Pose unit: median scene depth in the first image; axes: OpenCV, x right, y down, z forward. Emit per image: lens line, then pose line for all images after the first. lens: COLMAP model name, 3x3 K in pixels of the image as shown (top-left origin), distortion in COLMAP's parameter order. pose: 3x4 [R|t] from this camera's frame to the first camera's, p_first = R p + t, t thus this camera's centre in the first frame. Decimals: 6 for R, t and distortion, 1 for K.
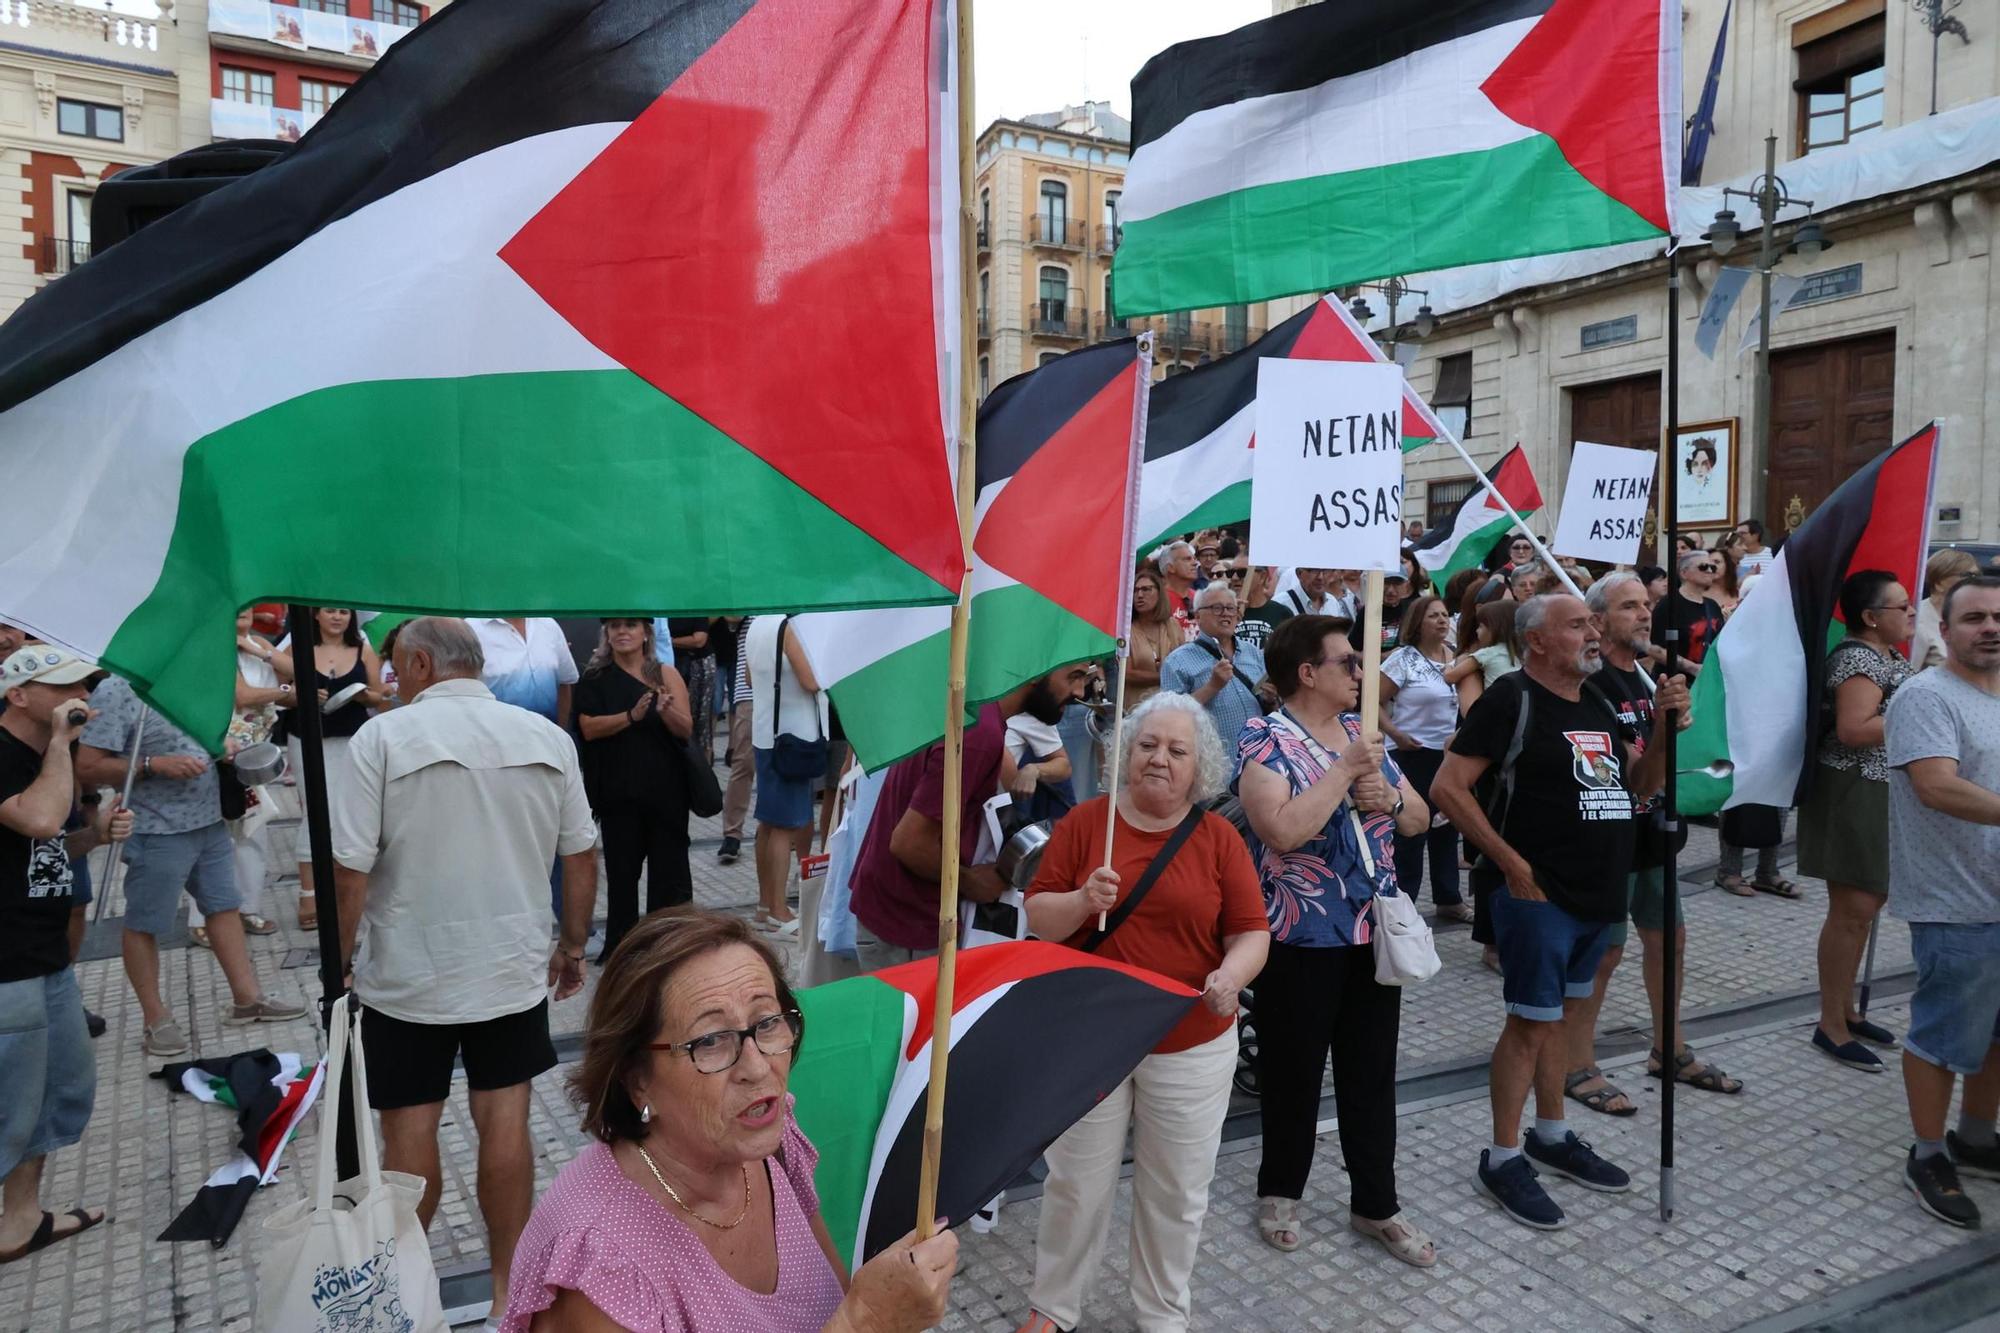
lens RADIAL K [[1386.7, 0, 1009.3], [0, 1386.7, 662.4], [0, 0, 1]] dist [-0.005026, 0.002954]
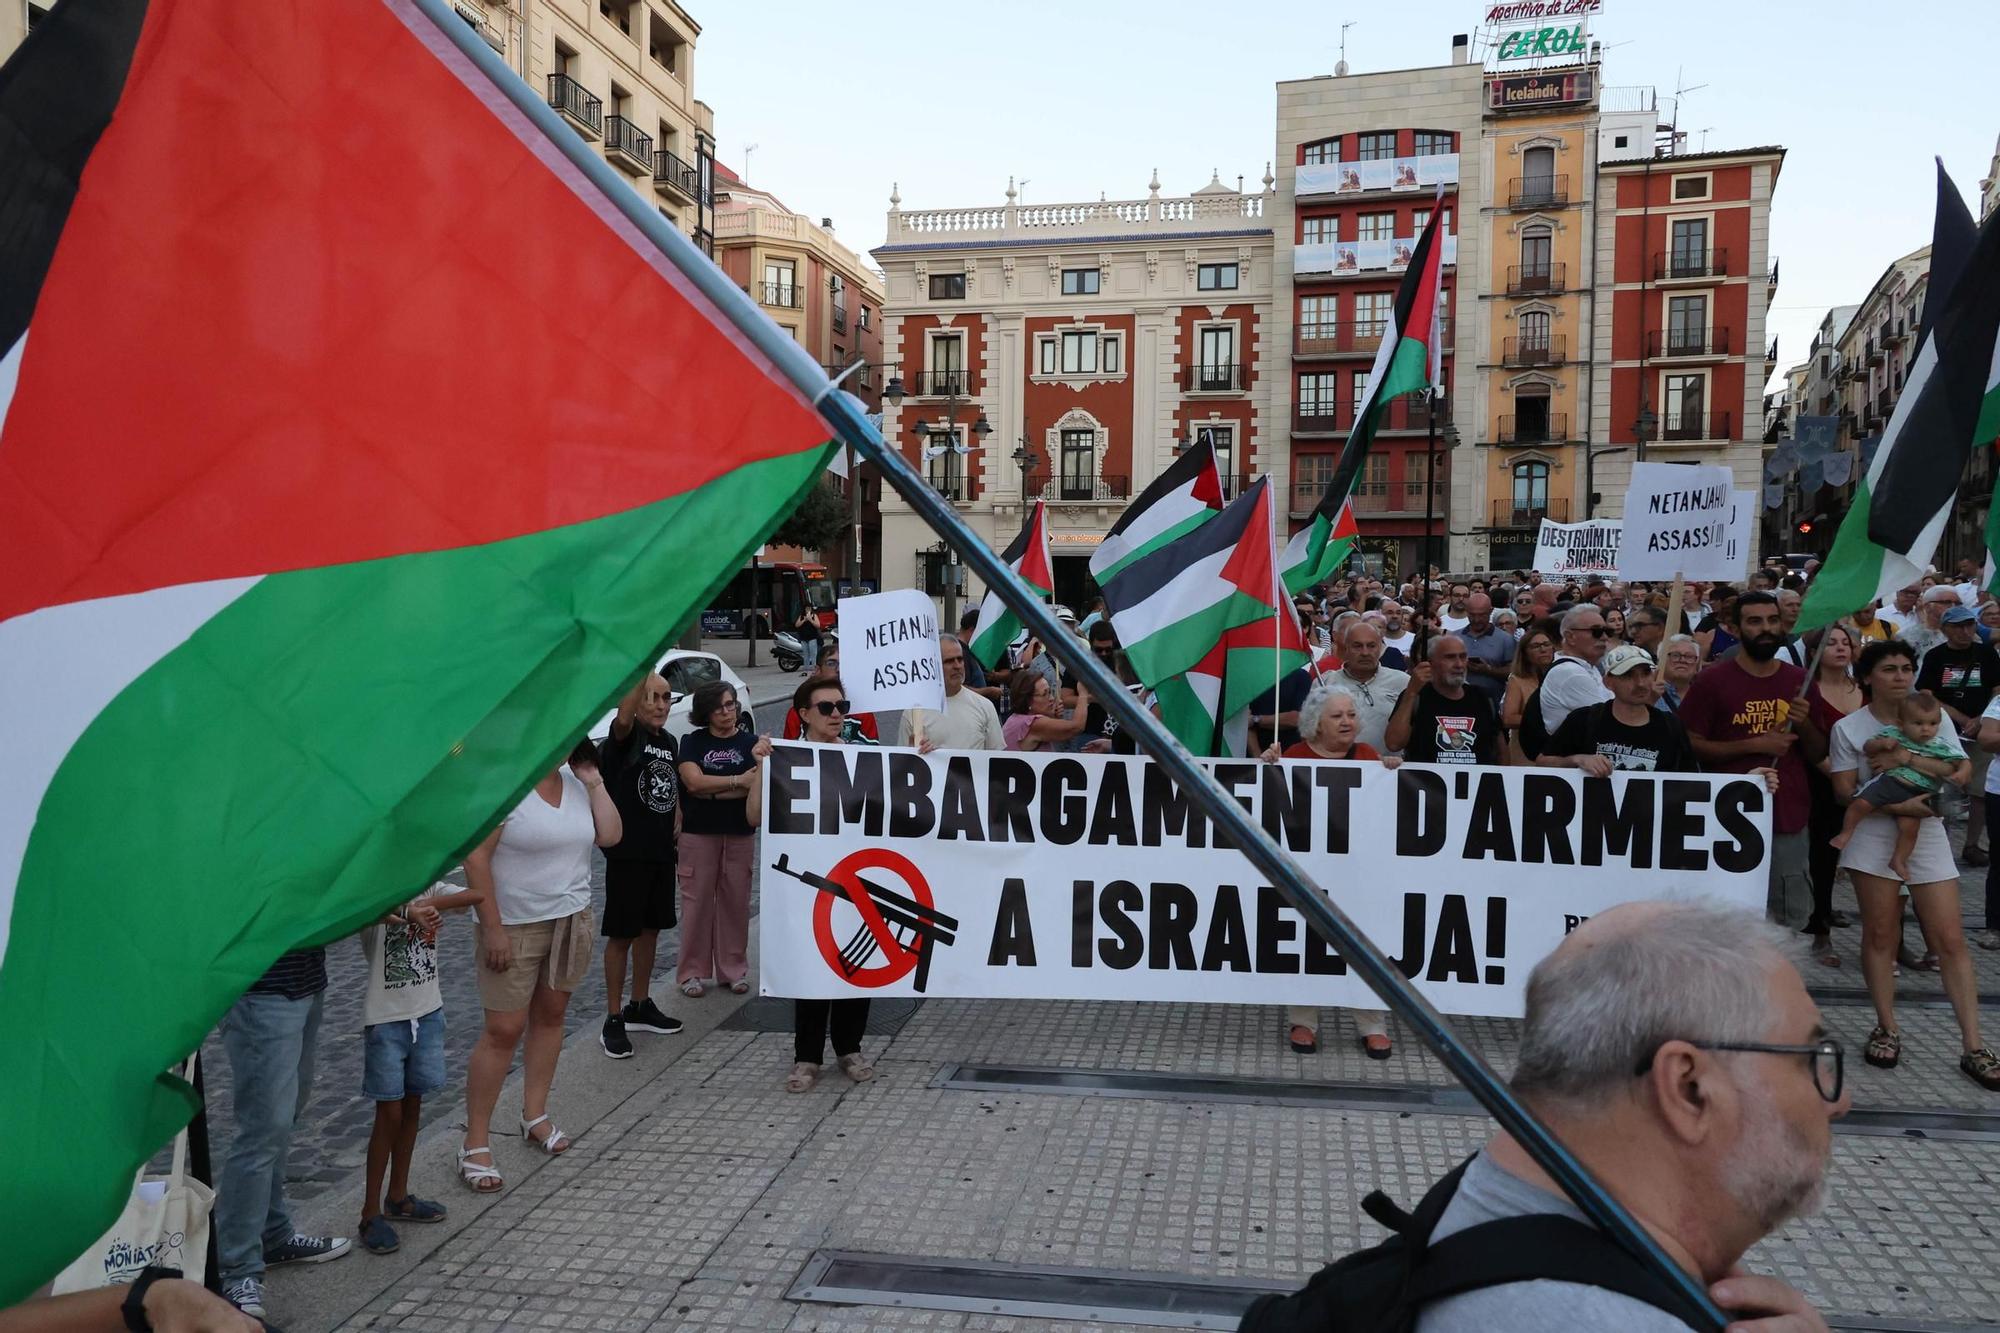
lens RADIAL K [[1386.7, 0, 973.5], [0, 1386.7, 688.0], [0, 0, 1]] dist [-0.005026, 0.002954]
pose [[0.709713, 0.040092, -0.703349, 0.222799], [-0.040950, 0.999039, 0.015626, 0.012179], [0.703300, 0.017712, 0.710673, -0.218355]]
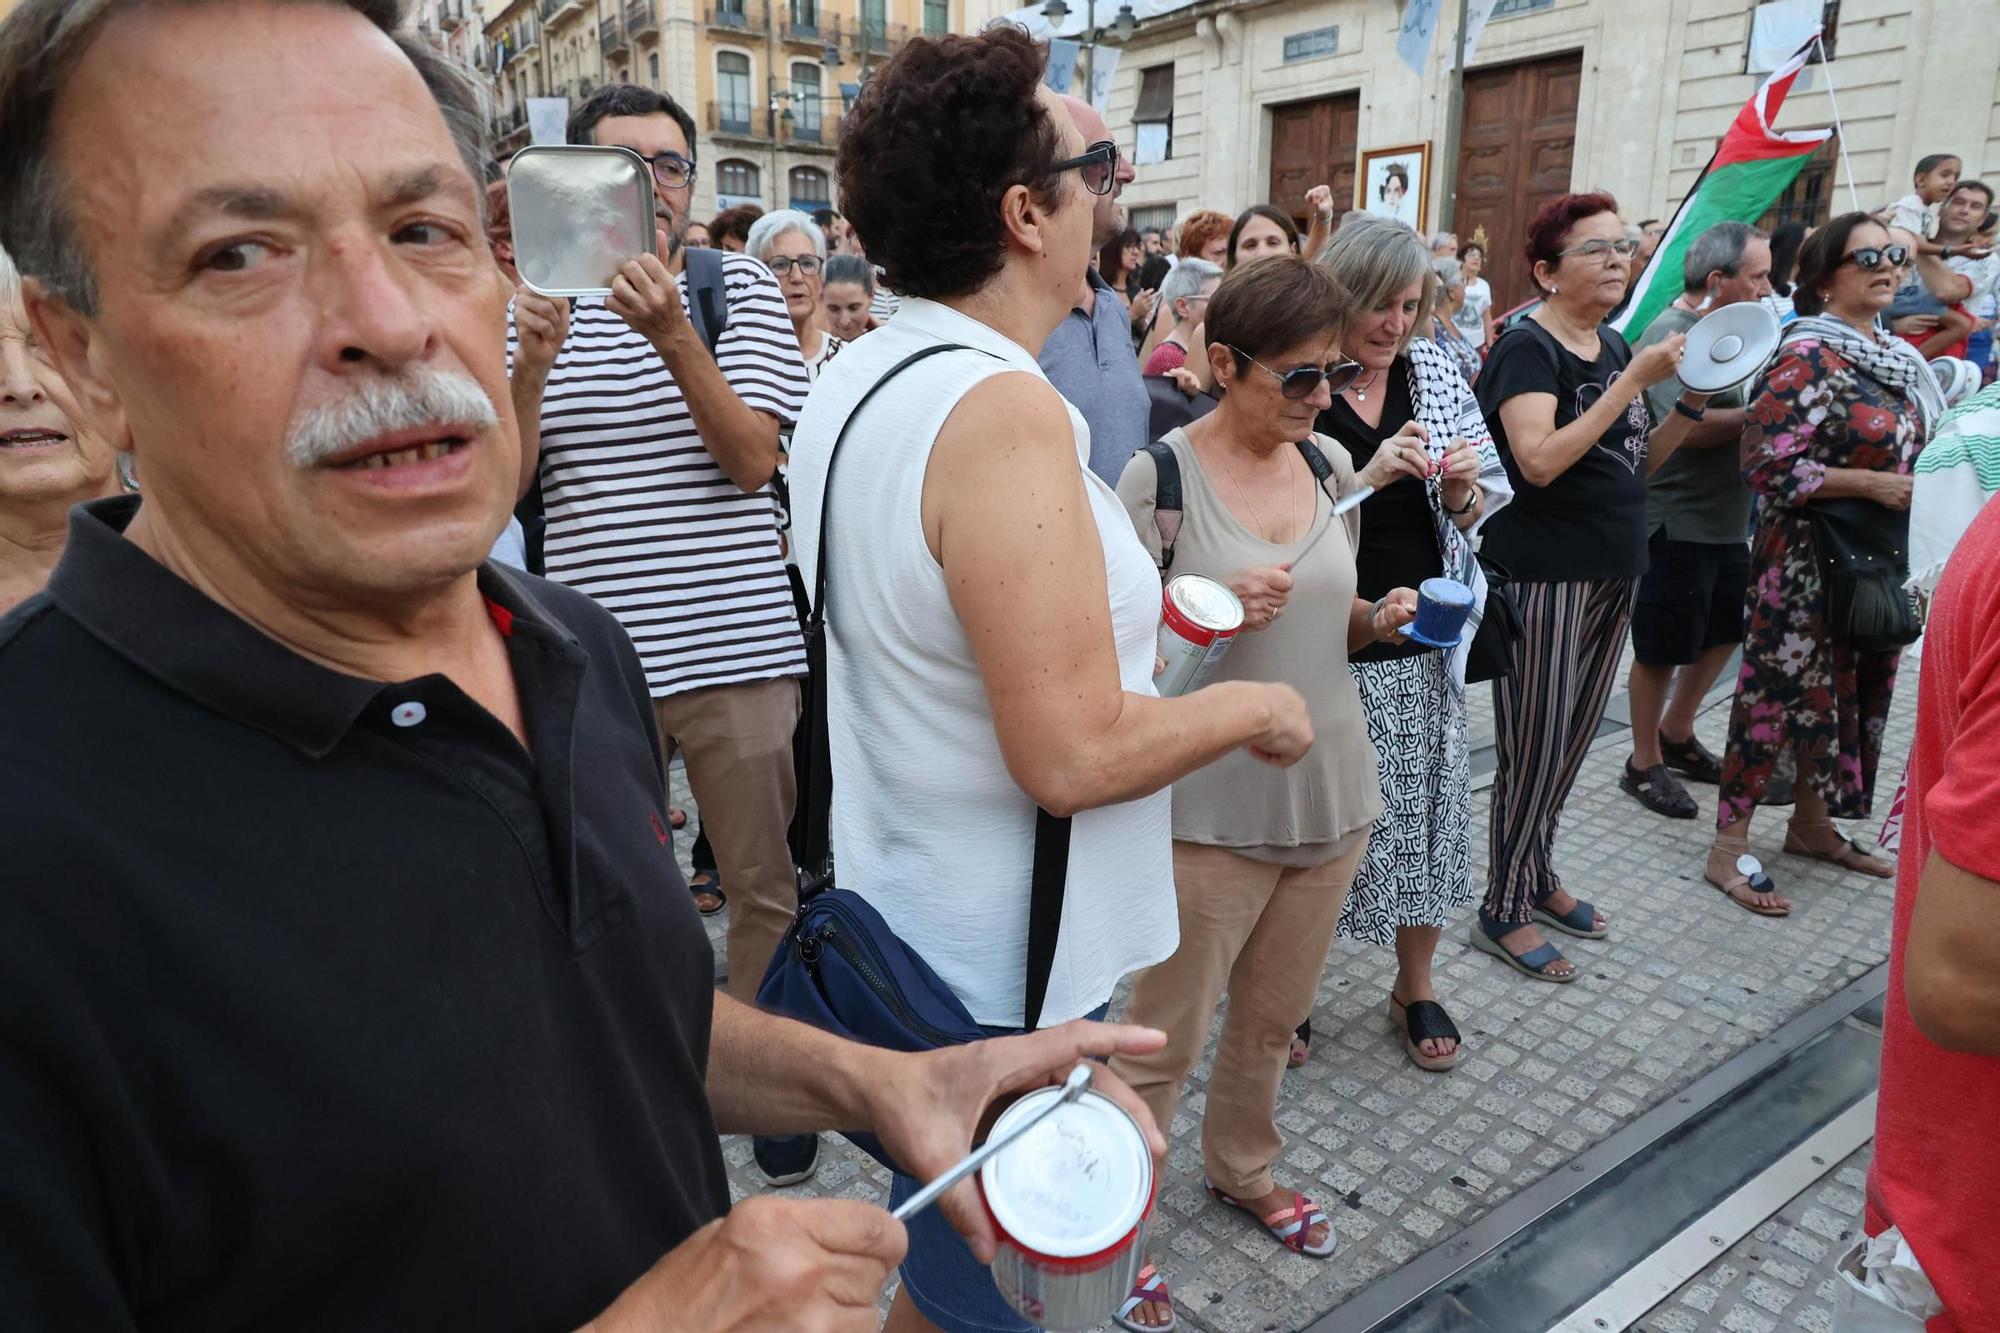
lens RADIAL K [[1386.7, 0, 1016.5], [0, 1386.7, 676.3], [0, 0, 1]] dist [-0.005026, 0.002954]
pose [[0.978772, -0.041193, 0.200769, 0.028514], [0.002280, 0.981722, 0.190309, 0.006813], [-0.204939, -0.185811, 0.960976, 0.050668]]
